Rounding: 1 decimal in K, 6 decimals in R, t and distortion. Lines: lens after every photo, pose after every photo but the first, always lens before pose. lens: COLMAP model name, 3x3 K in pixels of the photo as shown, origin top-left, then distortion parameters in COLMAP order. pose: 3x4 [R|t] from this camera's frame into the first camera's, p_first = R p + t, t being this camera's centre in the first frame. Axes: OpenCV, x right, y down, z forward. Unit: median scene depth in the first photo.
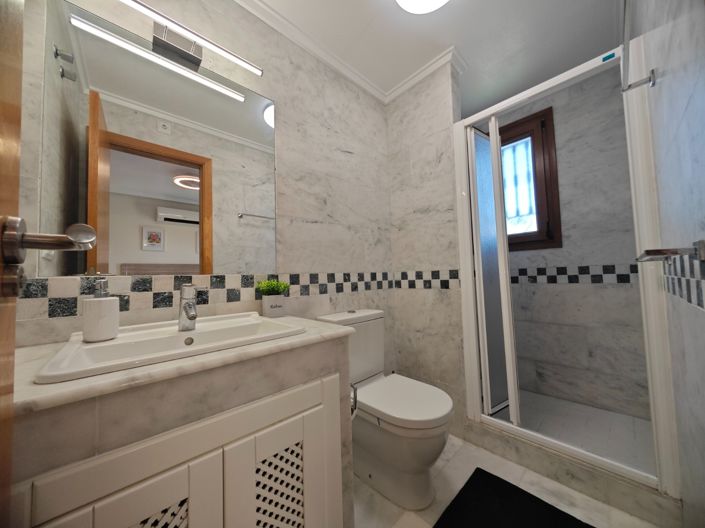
lens RADIAL K [[250.4, 0, 355.1], [0, 250.4, 265.2], [0, 0, 1]] dist [0.000668, 0.000104]
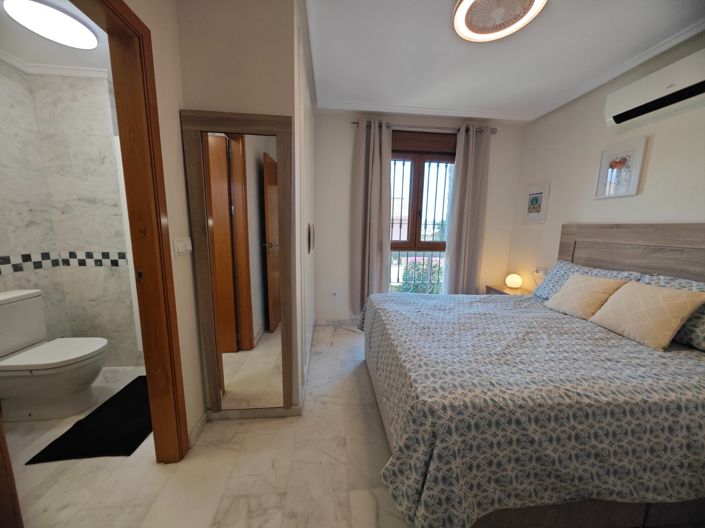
lens RADIAL K [[250.4, 0, 355.1], [0, 250.4, 265.2], [0, 0, 1]] dist [0.000668, 0.000104]
pose [[0.614640, -0.073739, 0.785354, 0.093081], [-0.080559, 0.984547, 0.155490, -0.200503], [-0.784683, -0.158838, 0.599201, -0.714845]]
